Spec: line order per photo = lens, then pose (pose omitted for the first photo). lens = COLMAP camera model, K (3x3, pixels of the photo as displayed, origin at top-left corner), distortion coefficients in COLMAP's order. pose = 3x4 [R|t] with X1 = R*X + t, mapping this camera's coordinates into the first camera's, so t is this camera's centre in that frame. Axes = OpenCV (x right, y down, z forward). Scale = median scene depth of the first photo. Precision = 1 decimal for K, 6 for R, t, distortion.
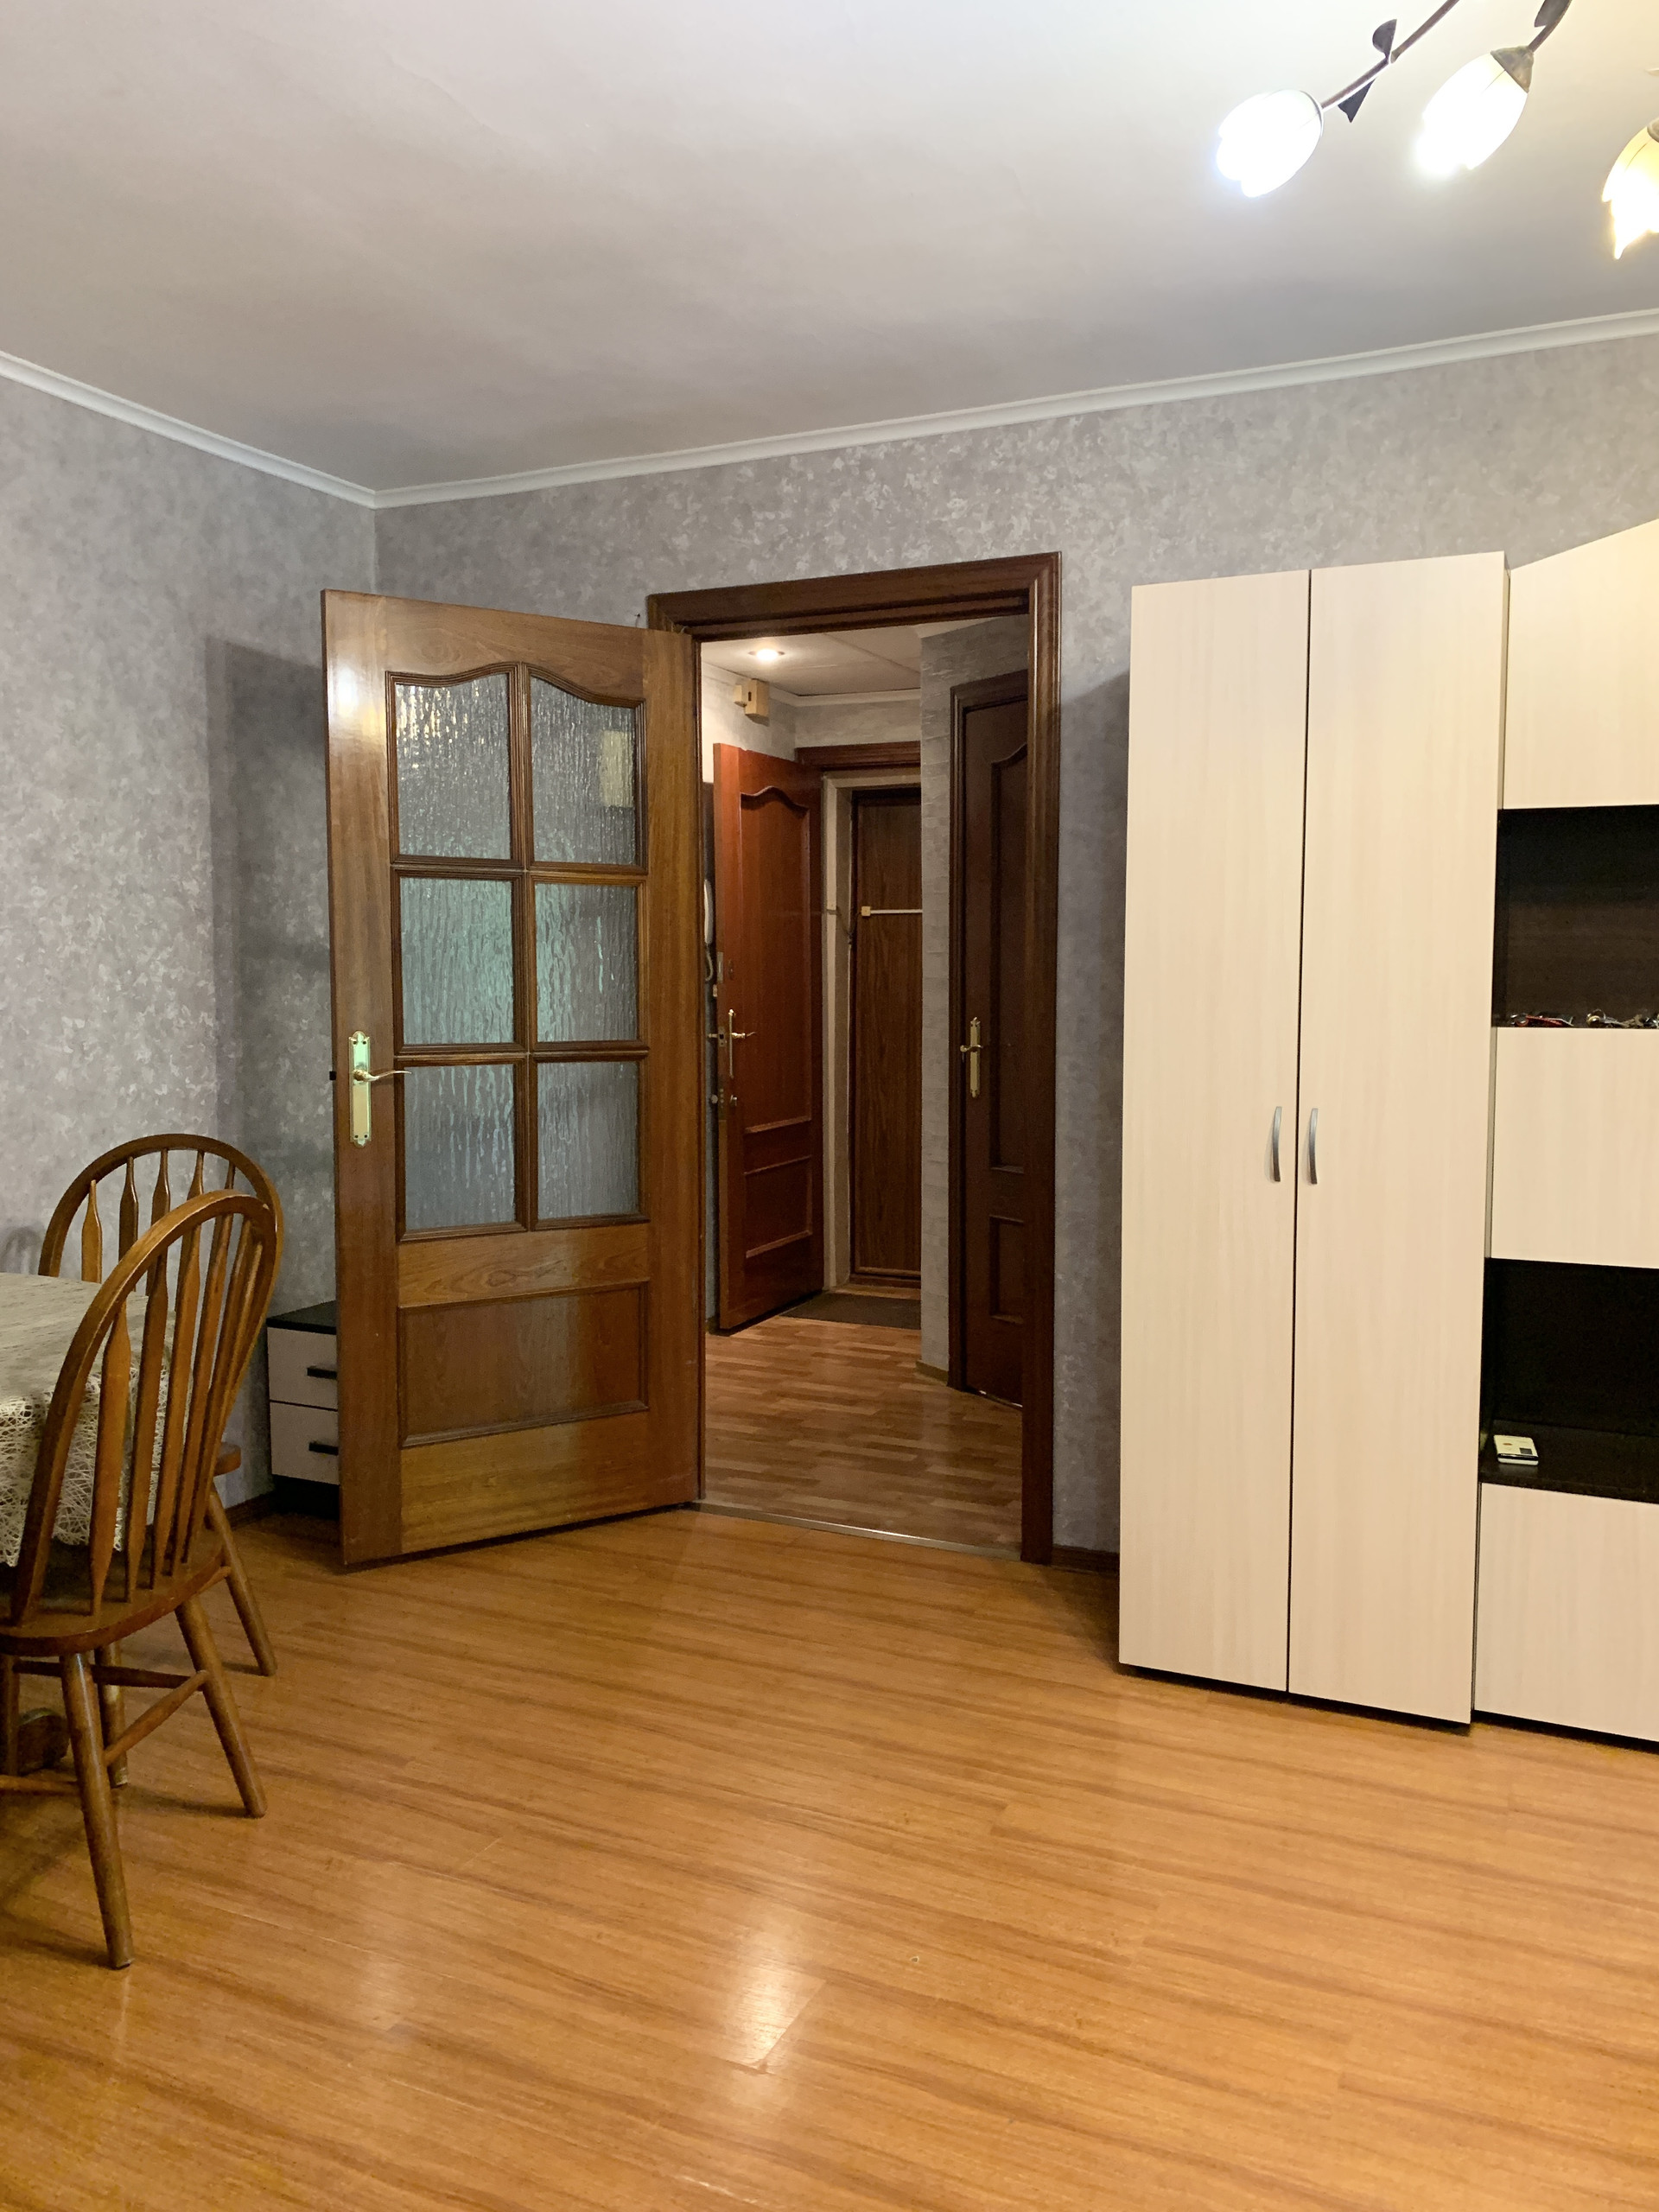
lens RADIAL K [[1698.1, 0, 838.3], [0, 1698.1, 1098.6], [0, 0, 1]] dist [0.001937, -0.000406]
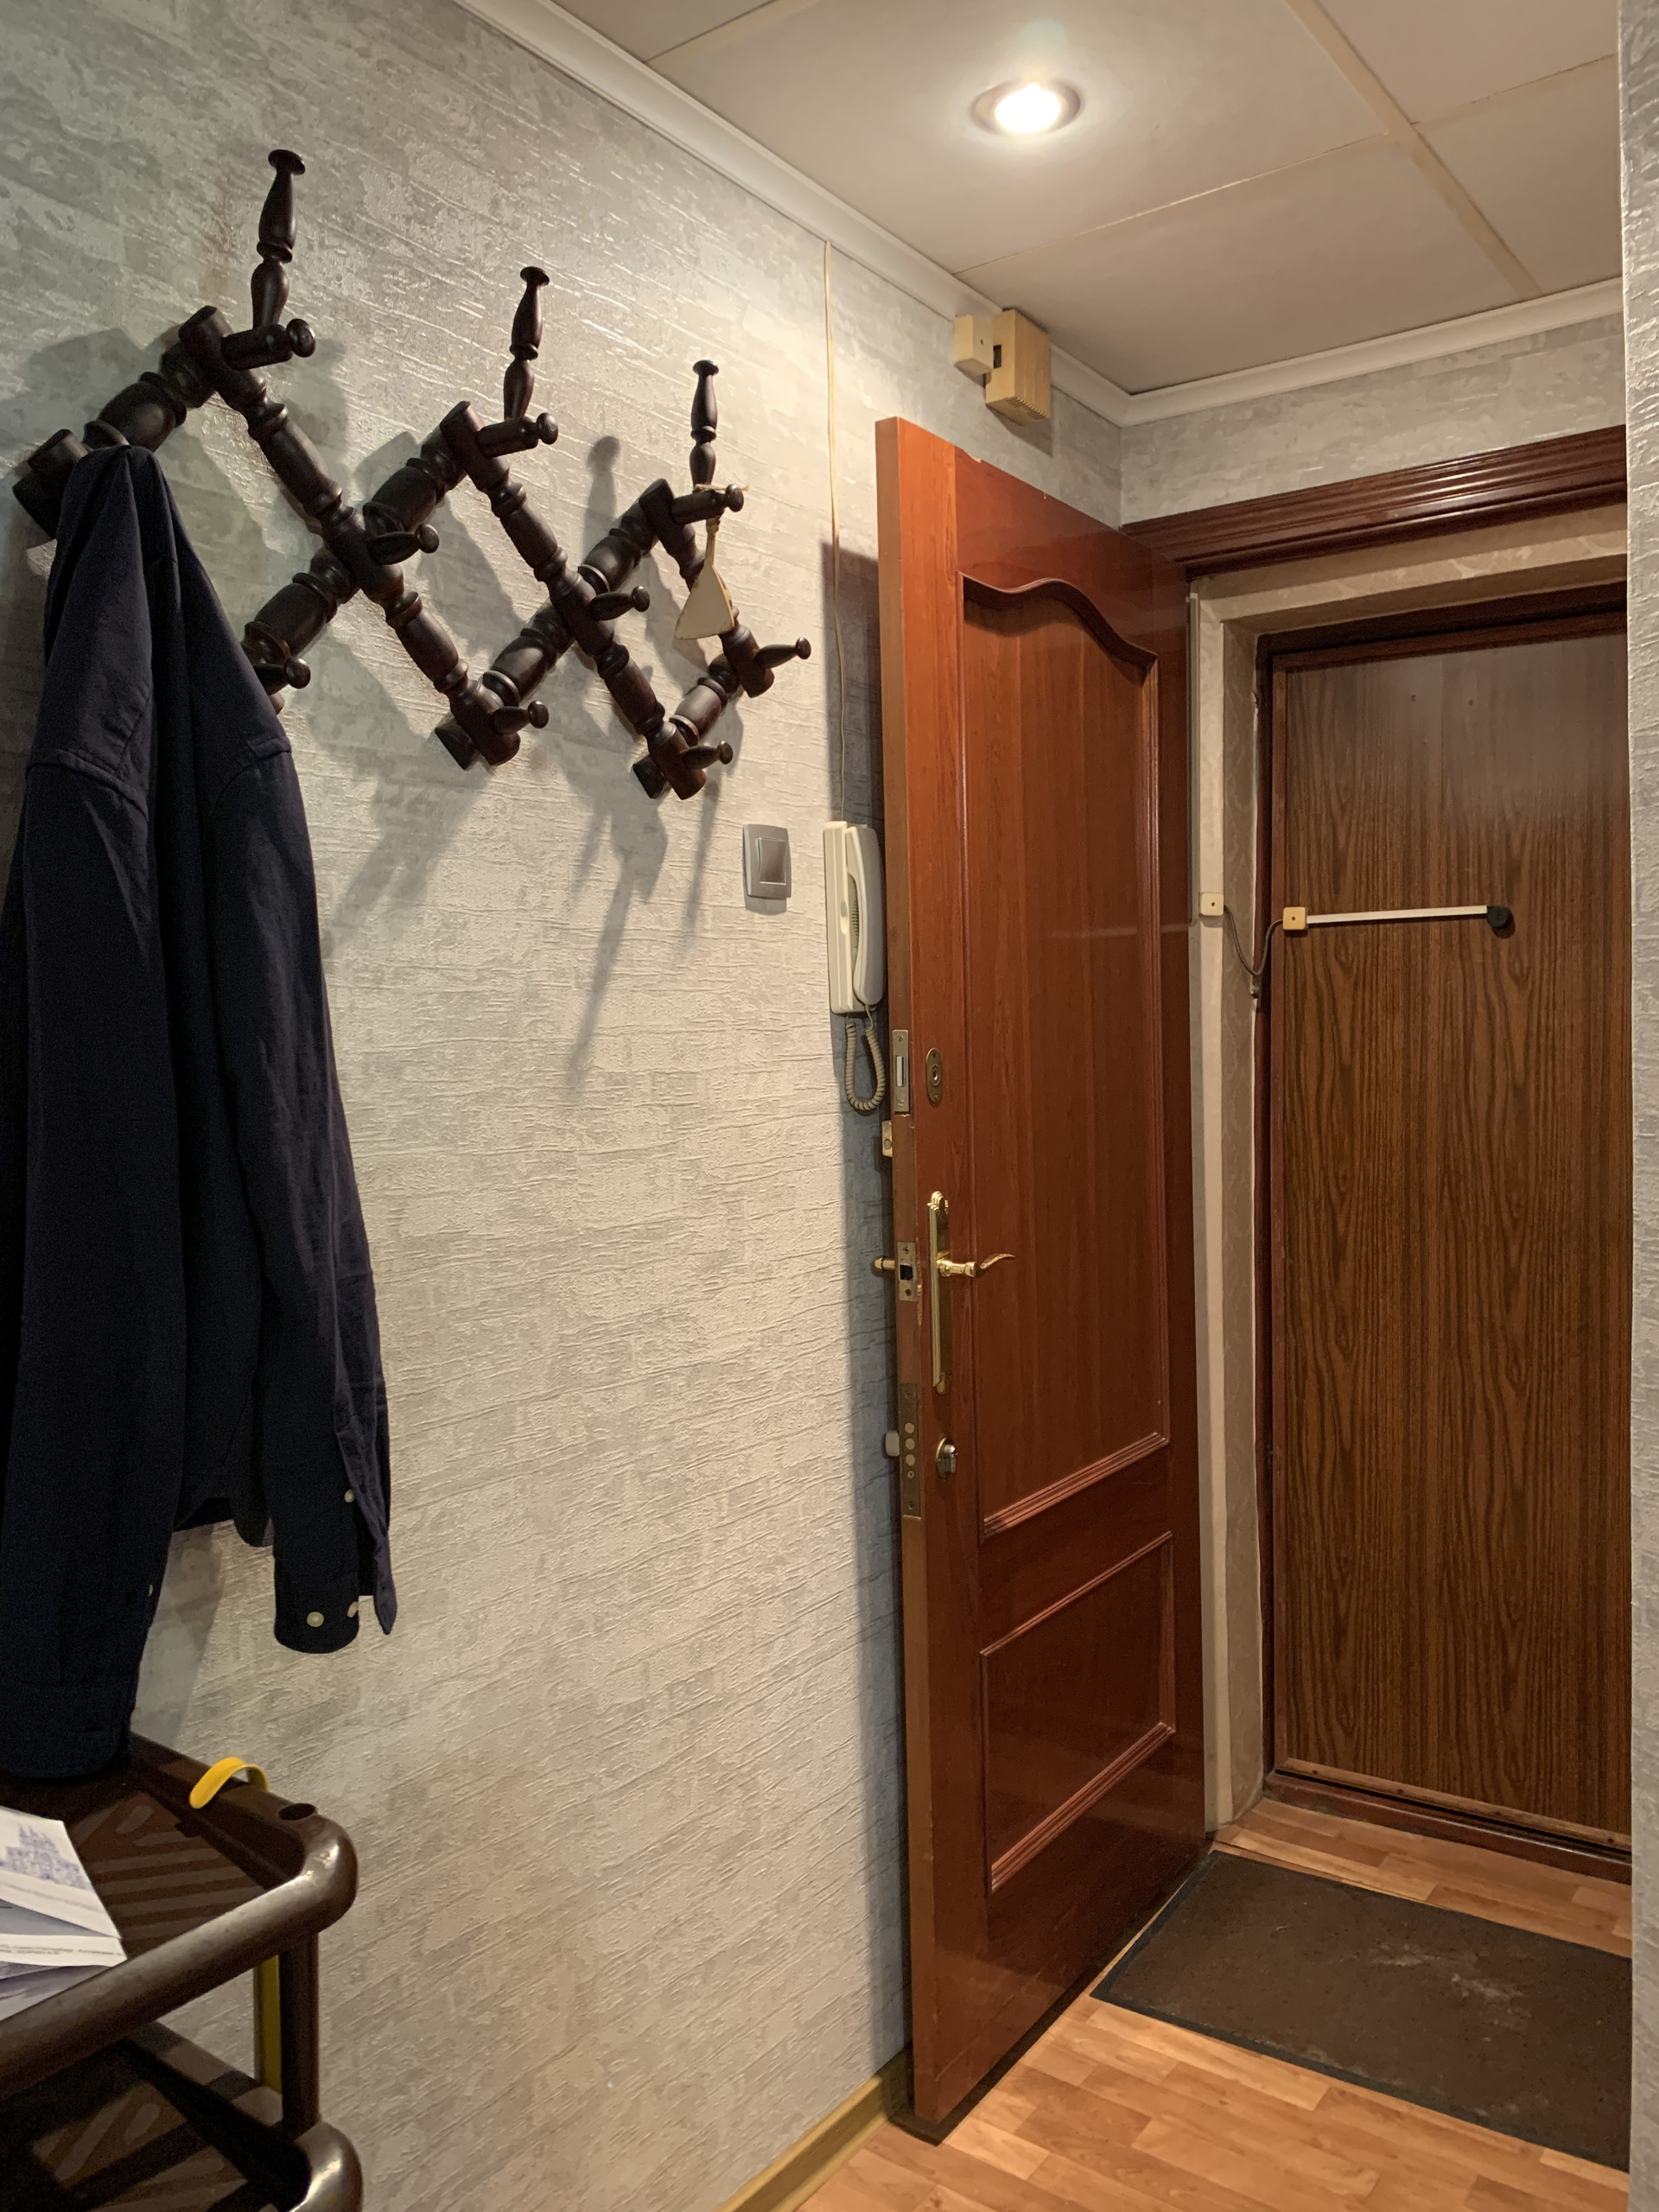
lens RADIAL K [[1711.3, 0, 829.8], [0, 1711.3, 1099.0], [0, 0, 1]] dist [0.015072, -0.001913]
pose [[0.980194, -0.009088, -0.197831, -0.014438], [0.001974, 0.999345, -0.036128, -0.055540], [0.198030, 0.035022, 0.979570, 0.620079]]
